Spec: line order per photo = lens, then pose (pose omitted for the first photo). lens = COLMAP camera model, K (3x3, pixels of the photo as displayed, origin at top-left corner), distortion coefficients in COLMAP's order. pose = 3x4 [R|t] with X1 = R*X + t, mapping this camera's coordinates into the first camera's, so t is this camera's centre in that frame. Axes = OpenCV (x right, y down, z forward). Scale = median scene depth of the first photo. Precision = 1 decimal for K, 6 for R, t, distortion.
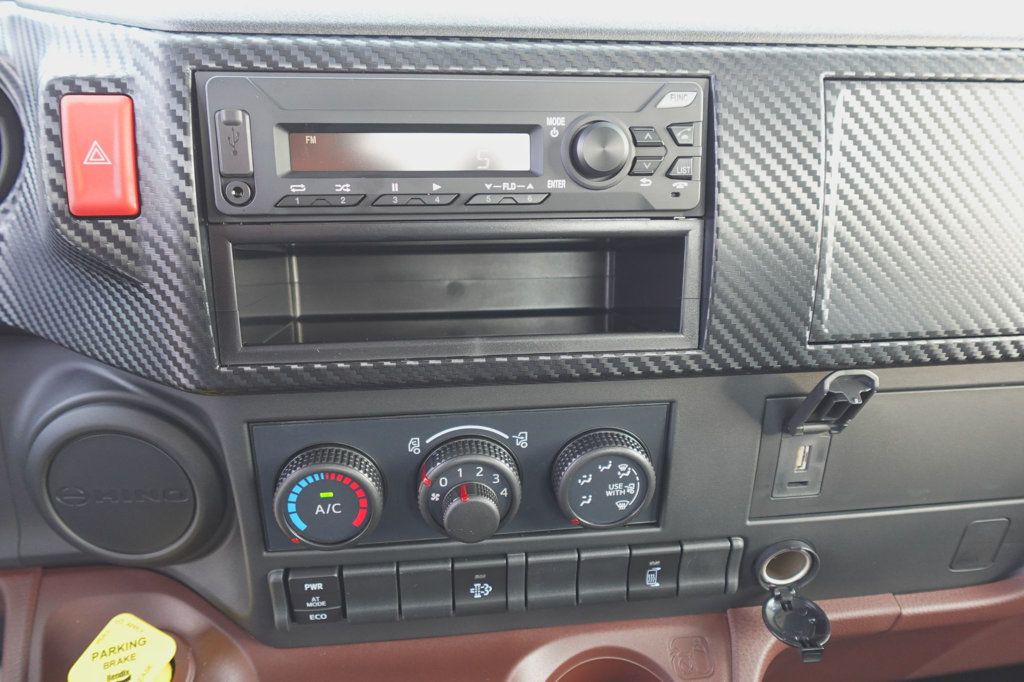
lens RADIAL K [[697.0, 0, 512.0], [0, 697.0, 341.0], [0, 0, 1]] dist [-0.005121, 0.003404]
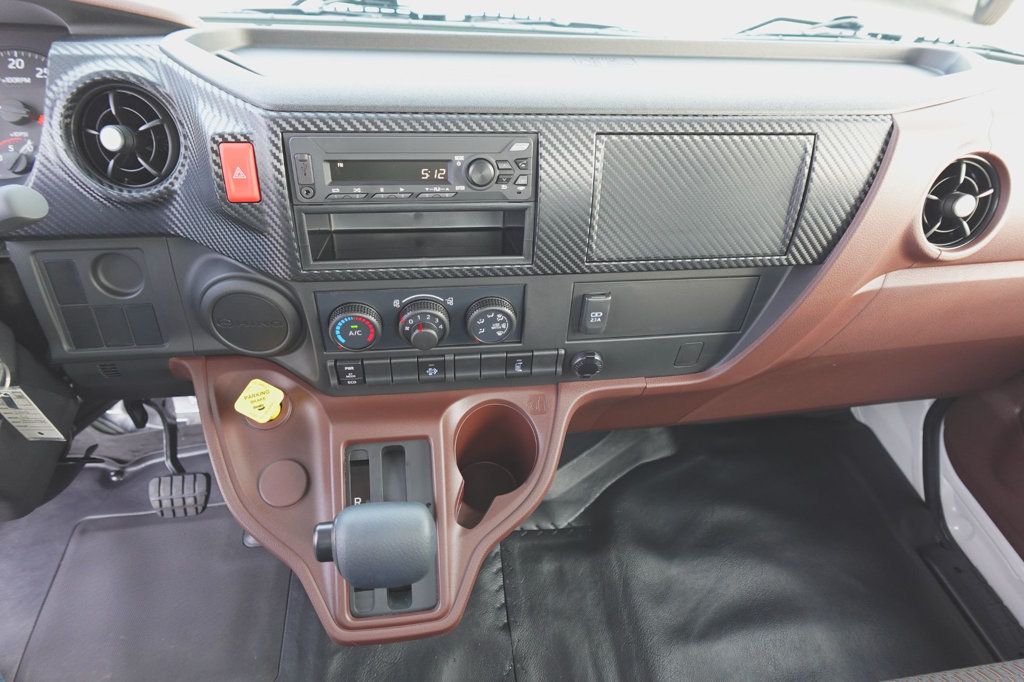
lens RADIAL K [[577.1, 0, 512.0], [0, 577.1, 341.0], [0, 0, 1]] dist [-0.001137, -0.000788]
pose [[0.999098, 0.020872, 0.036994, 0.135203], [-0.030540, 0.958294, 0.284148, -0.231705], [-0.029520, -0.285021, 0.958066, -0.646860]]
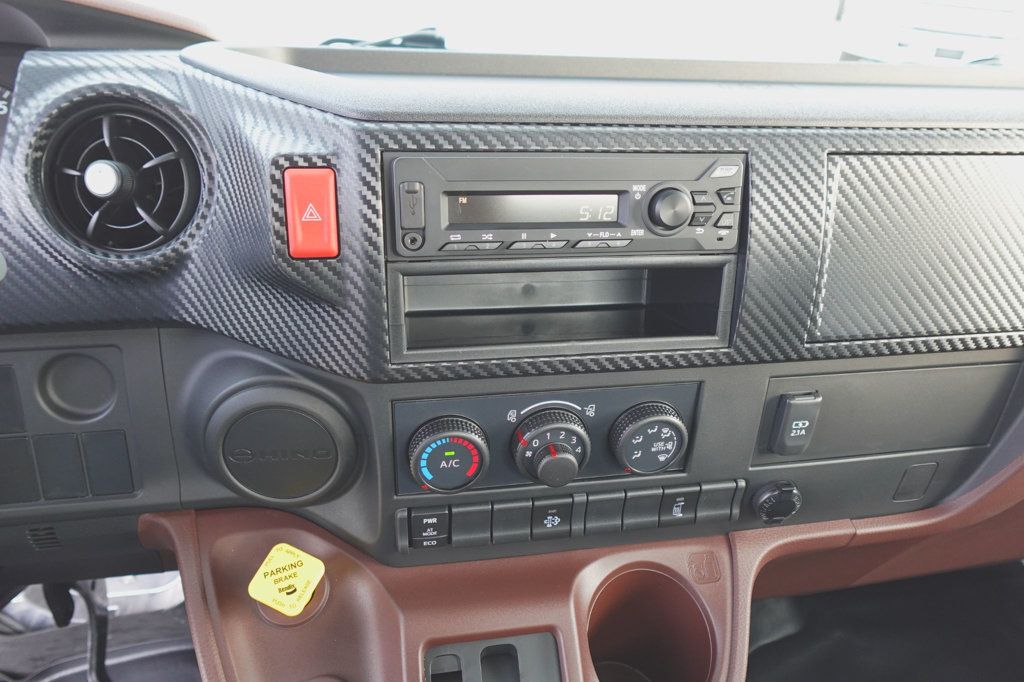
lens RADIAL K [[697.0, 0, 512.0], [0, 697.0, 341.0], [0, 0, 1]] dist [-0.005121, 0.003404]
pose [[0.997943, -0.000142, 0.064105, -0.223762], [-0.005440, 0.996202, 0.086901, -0.106999], [-0.063873, -0.087071, 0.994152, -0.306751]]
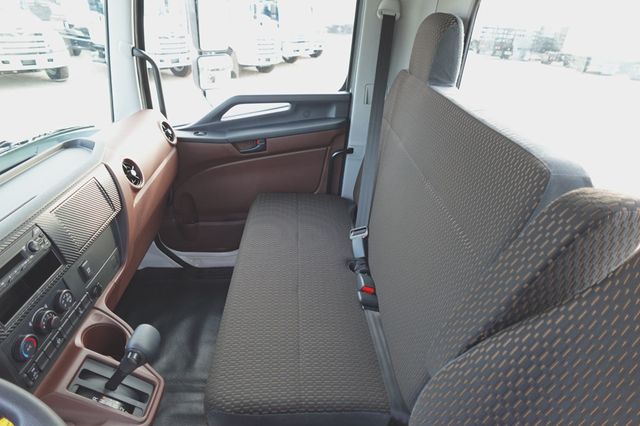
lens RADIAL K [[356.8, 0, 320.0], [0, 356.8, 213.0], [0, 0, 1]] dist [0.004270, -0.003648]
pose [[0.076573, -0.508092, 0.857892, -1.543074], [0.422099, 0.796032, 0.433779, -0.598450], [-0.903310, 0.328900, 0.275420, -1.449500]]
